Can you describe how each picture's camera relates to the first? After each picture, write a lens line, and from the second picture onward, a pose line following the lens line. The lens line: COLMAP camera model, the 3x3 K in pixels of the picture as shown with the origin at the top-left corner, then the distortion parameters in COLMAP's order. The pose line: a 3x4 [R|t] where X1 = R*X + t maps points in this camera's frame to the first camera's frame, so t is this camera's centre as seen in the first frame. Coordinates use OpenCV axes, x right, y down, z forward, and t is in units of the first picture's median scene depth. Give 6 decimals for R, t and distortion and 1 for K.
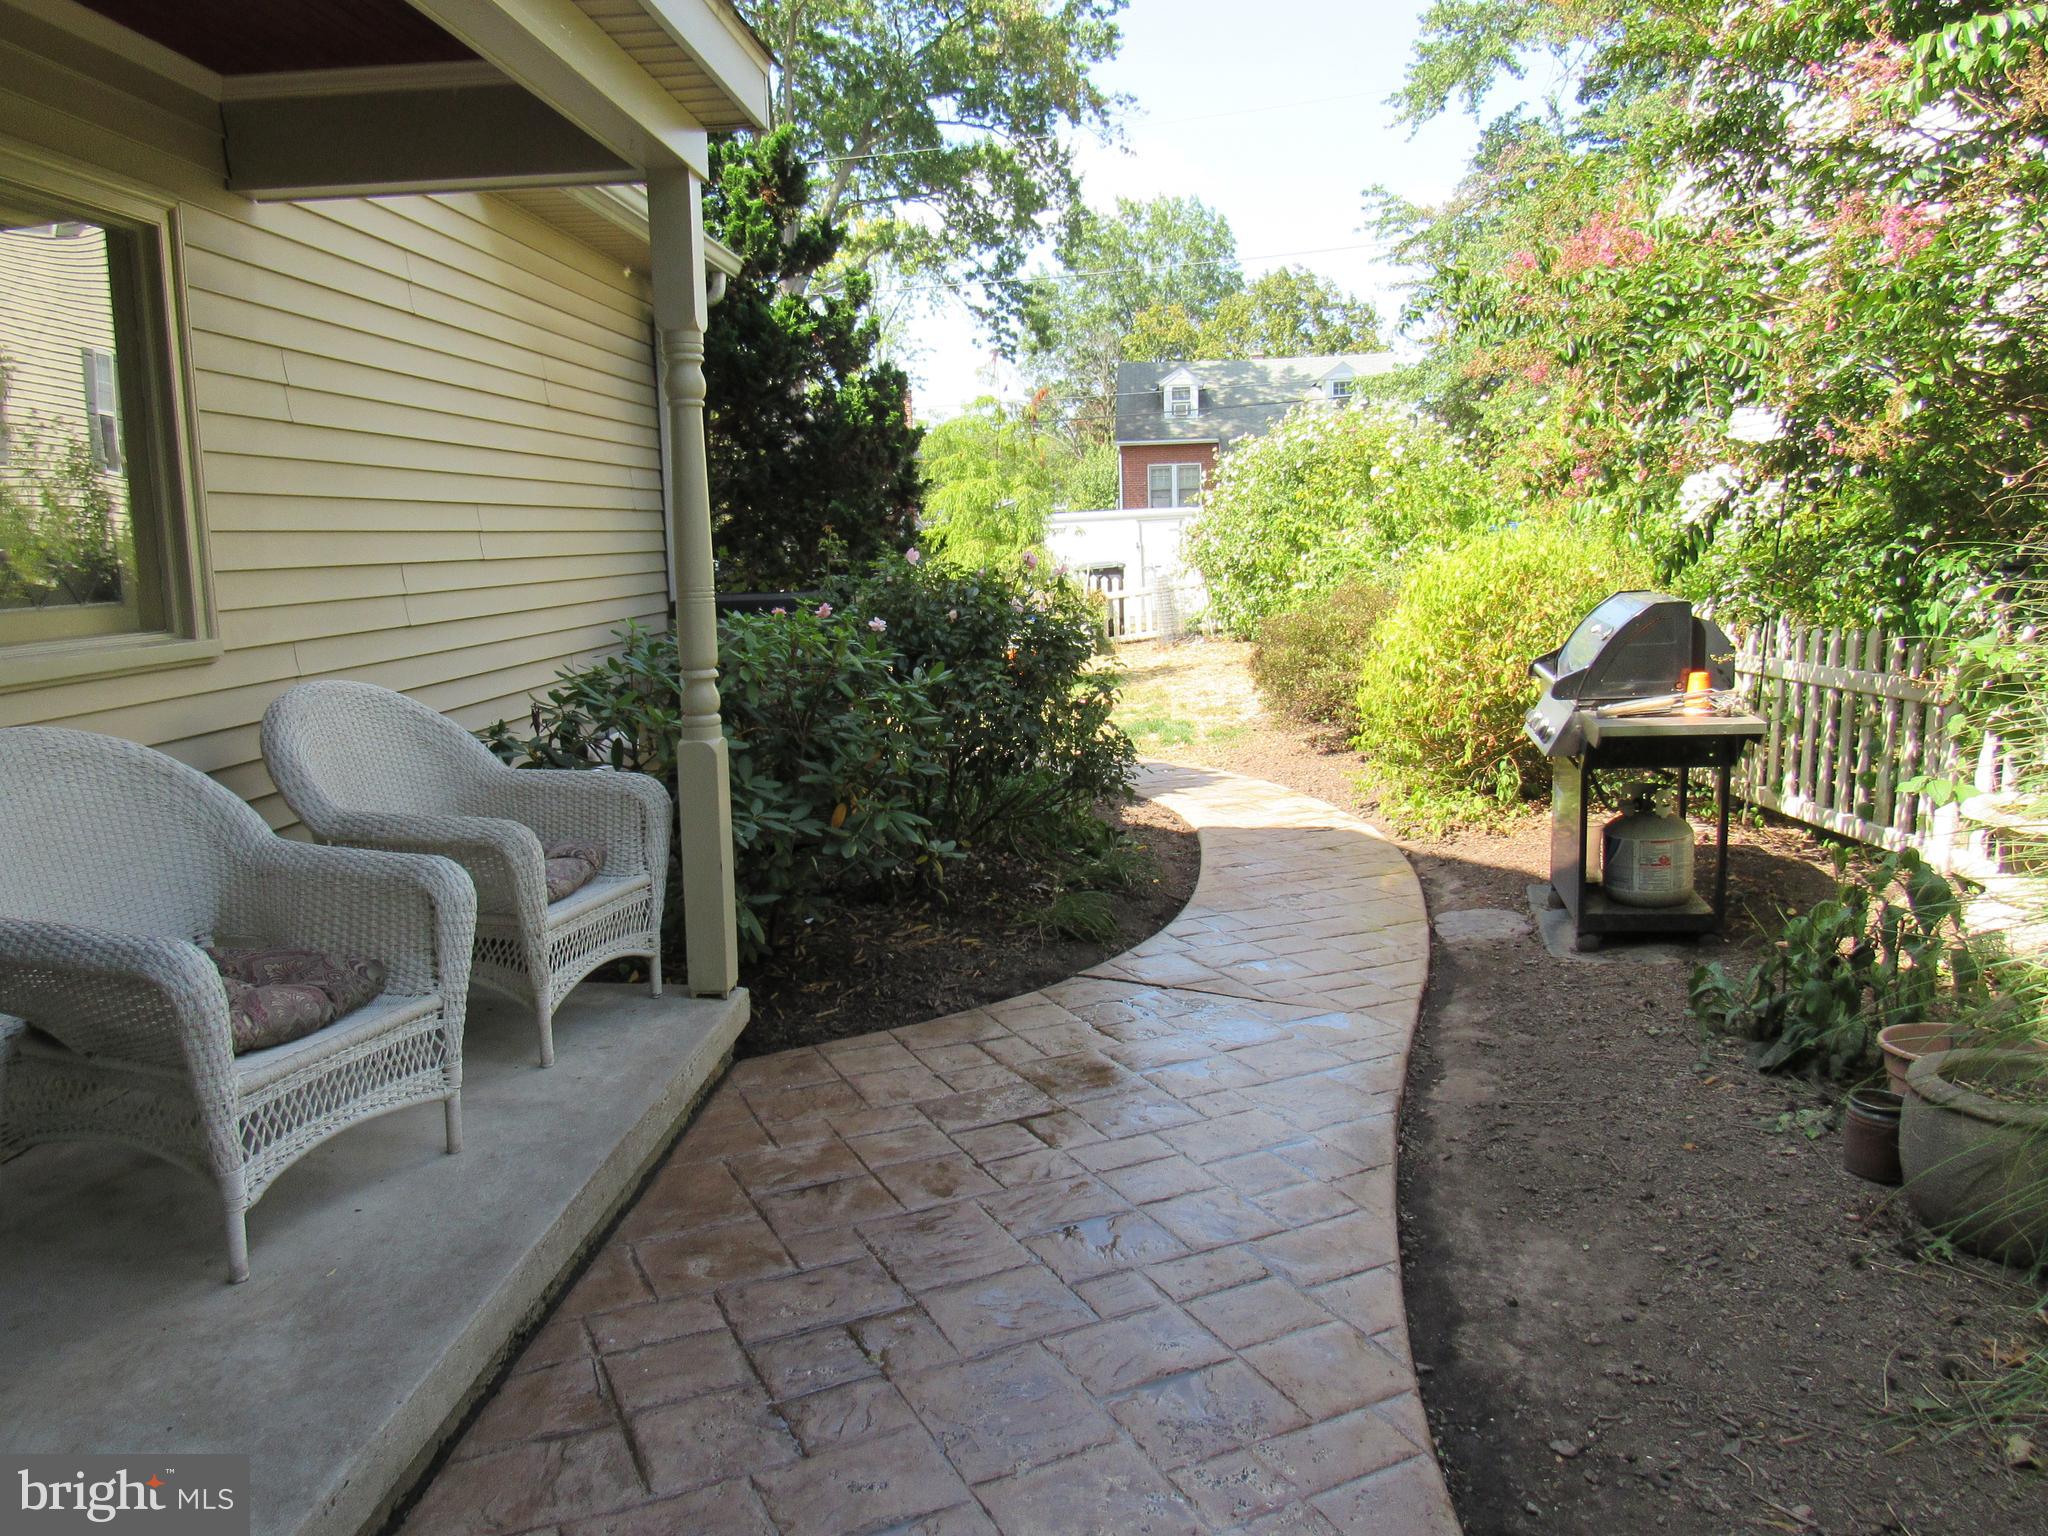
lens RADIAL K [[1461.9, 0, 1013.9], [0, 1461.9, 762.3], [0, 0, 1]] dist [-0.020668, -0.001196]
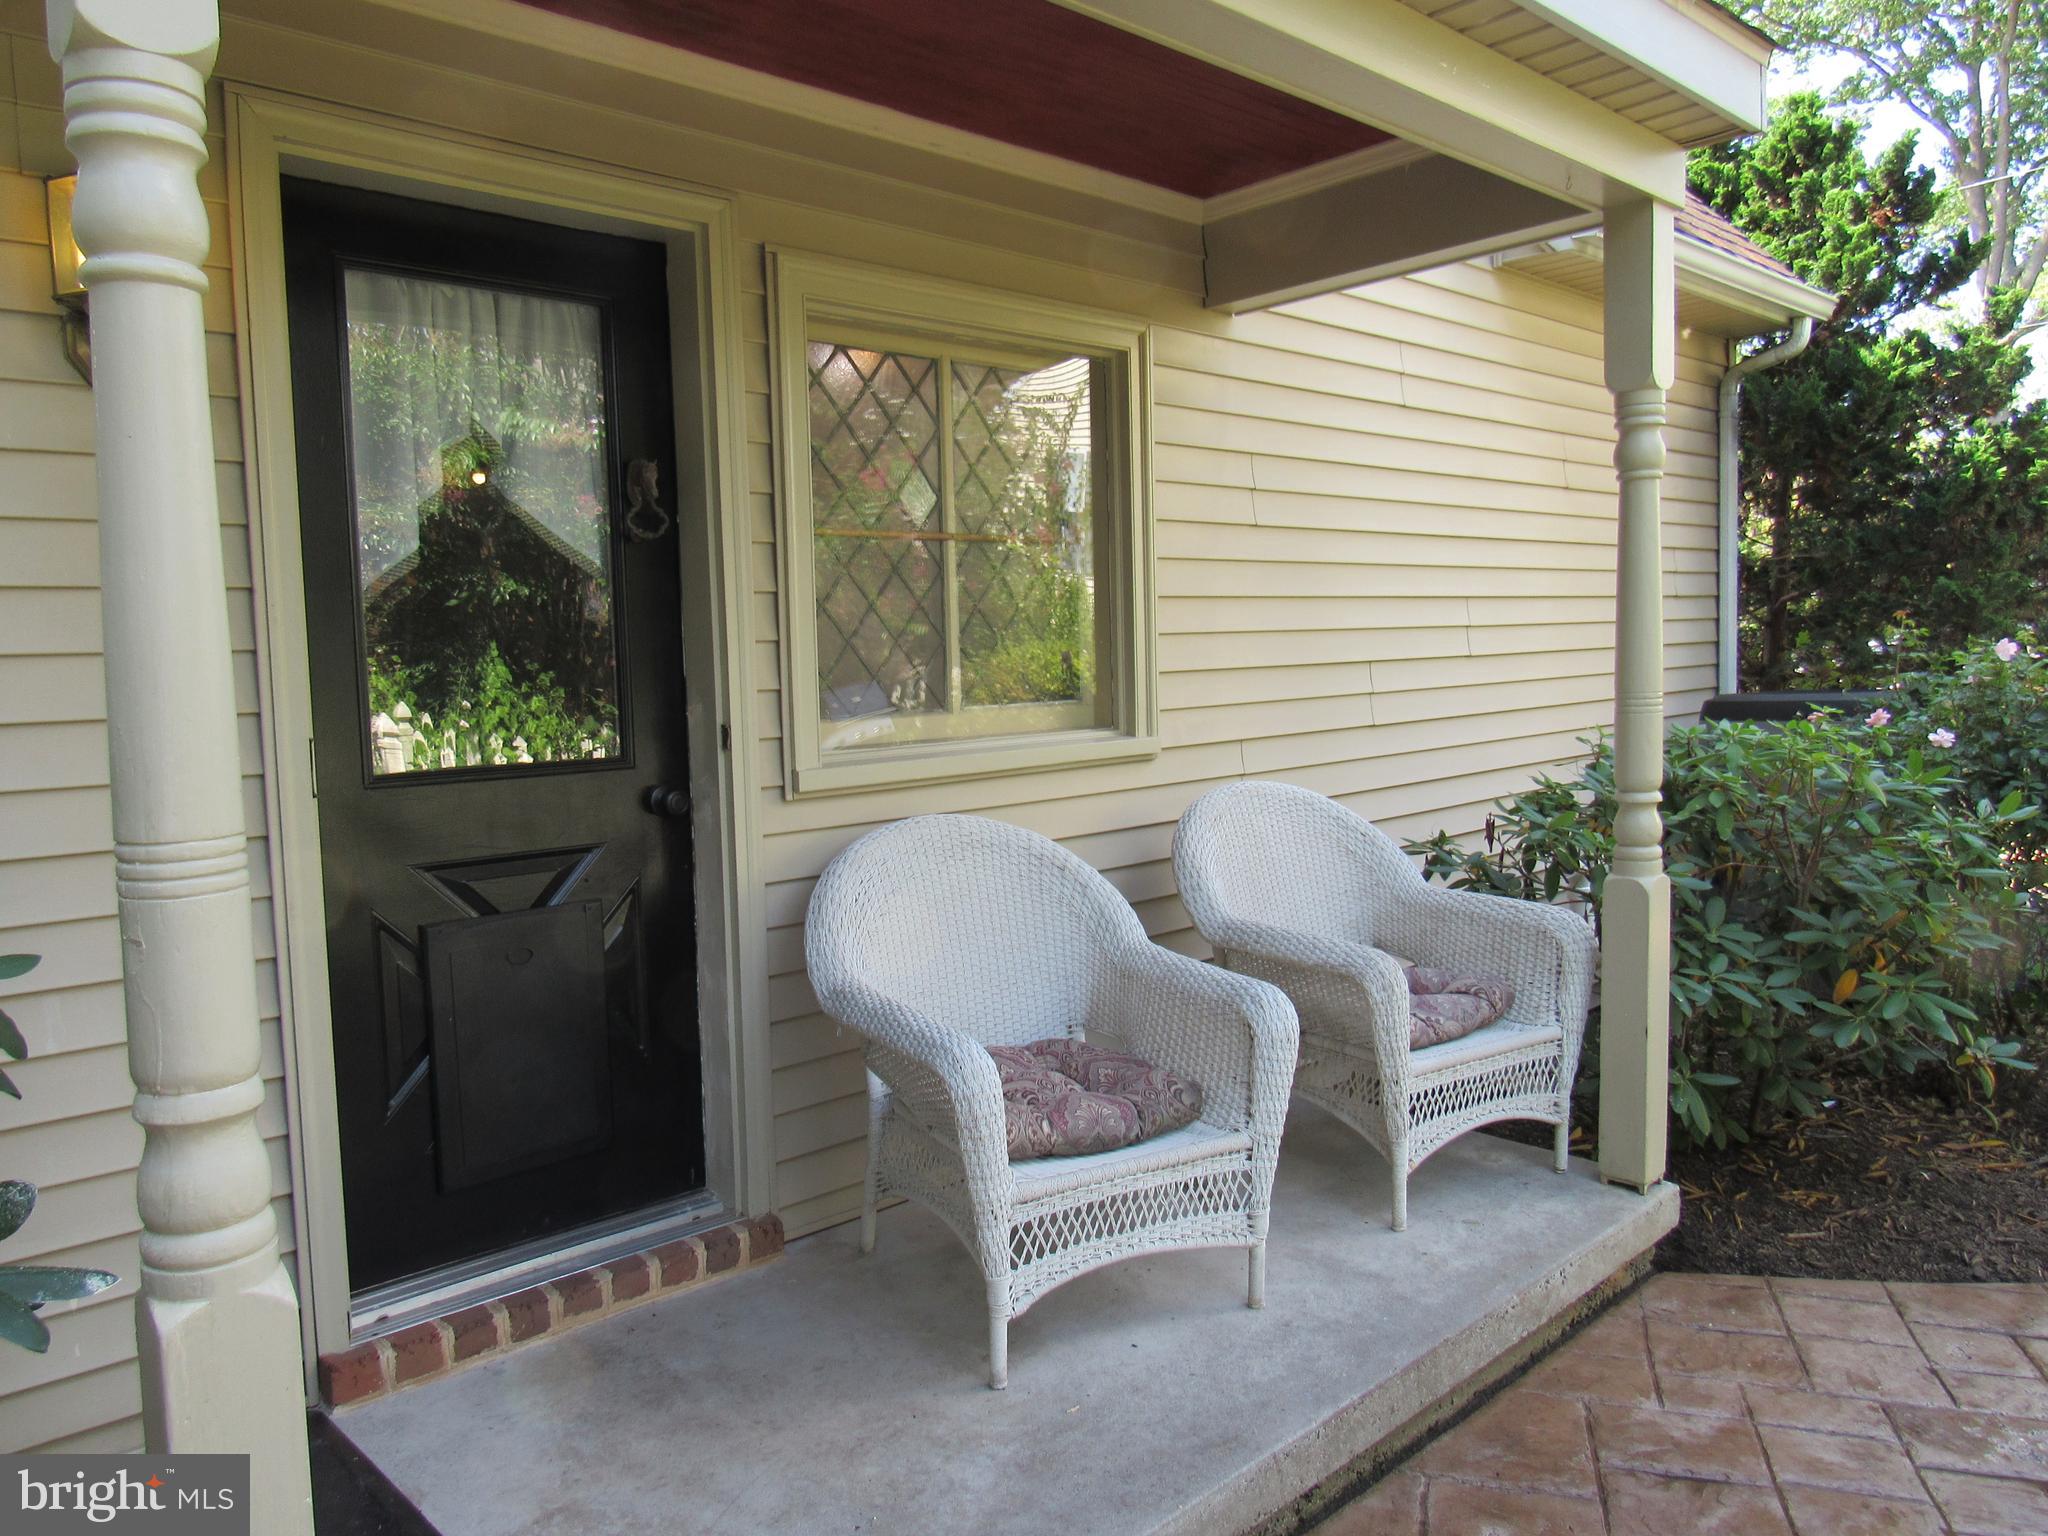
lens RADIAL K [[1461.9, 0, 1032.8], [0, 1461.9, 774.1], [0, 0, 1]] dist [-0.020668, -0.001196]
pose [[0.738398, 0.050834, -0.672446, 0.092803], [-0.083236, 0.996400, -0.016077, -0.033601], [0.669208, 0.067843, 0.739971, 0.164958]]
